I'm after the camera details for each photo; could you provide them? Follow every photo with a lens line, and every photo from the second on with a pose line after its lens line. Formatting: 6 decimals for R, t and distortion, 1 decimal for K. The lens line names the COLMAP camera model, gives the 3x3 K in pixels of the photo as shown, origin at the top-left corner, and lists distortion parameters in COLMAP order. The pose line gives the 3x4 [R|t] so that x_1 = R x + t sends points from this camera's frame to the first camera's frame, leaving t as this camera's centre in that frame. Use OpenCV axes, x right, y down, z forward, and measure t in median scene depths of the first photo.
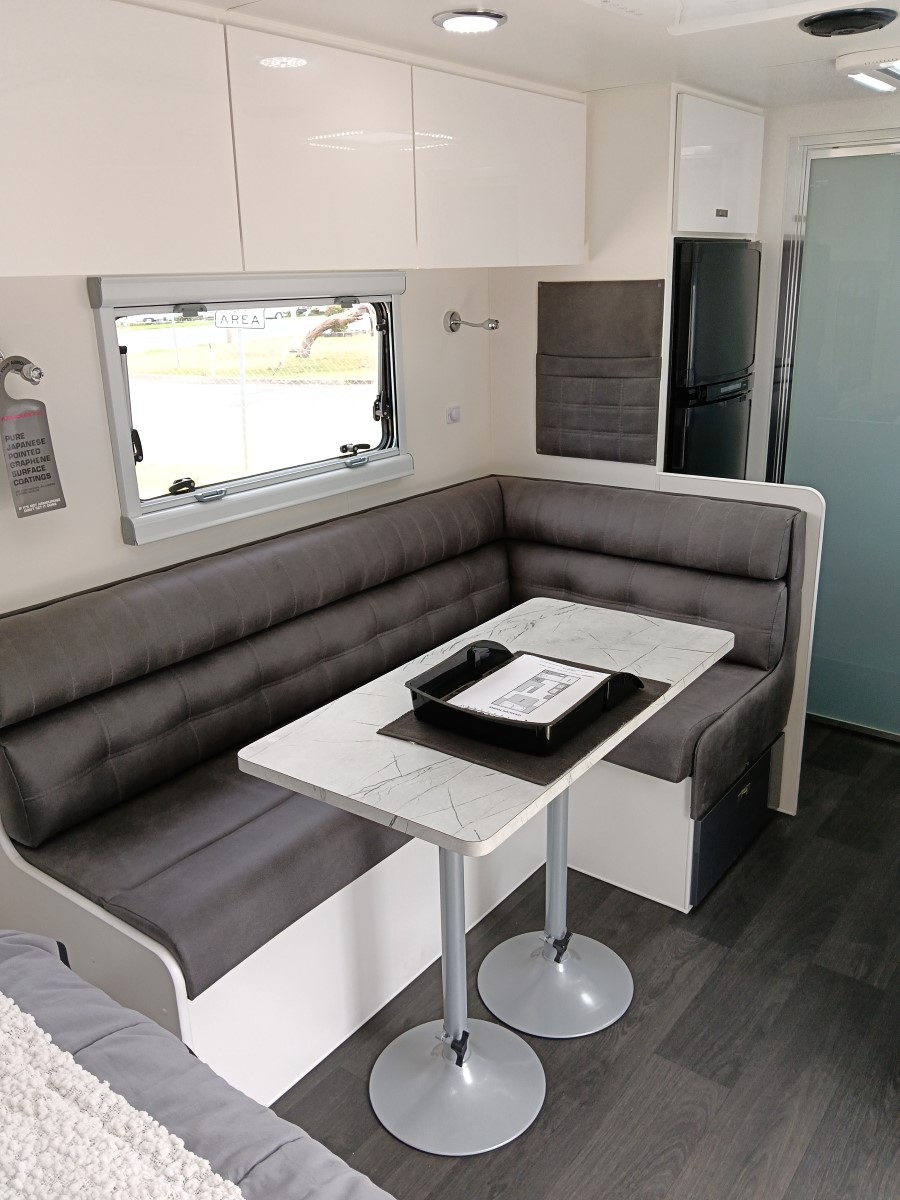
lens RADIAL K [[976.6, 0, 450.0], [0, 976.6, 600.0], [0, 0, 1]] dist [0.062269, -0.119532]
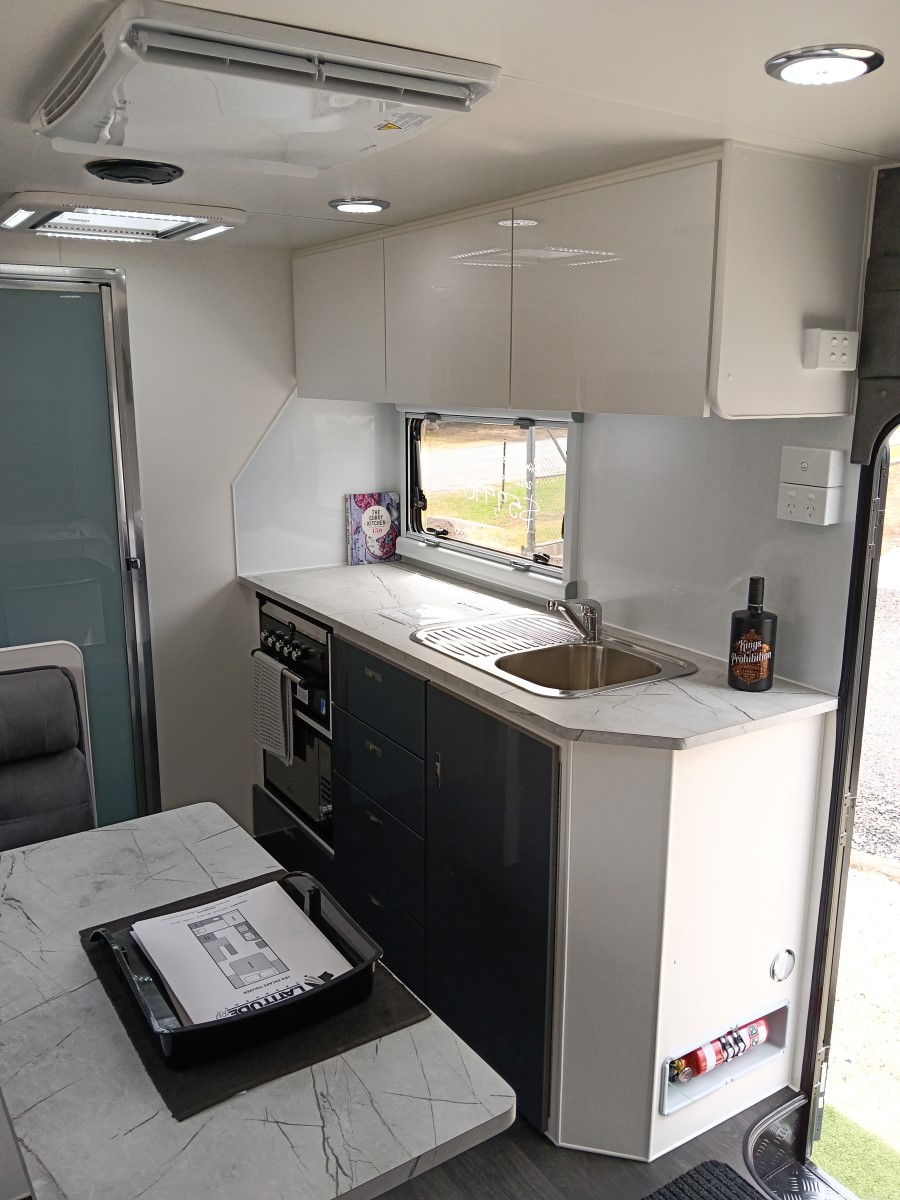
lens RADIAL K [[976.6, 0, 450.0], [0, 976.6, 600.0], [0, 0, 1]] dist [0.062269, -0.119532]
pose [[0.342150, -0.184033, 0.921447, -0.331227], [0.282701, 0.955360, 0.085835, -0.120580], [-0.896110, 0.231126, 0.378903, 0.305007]]
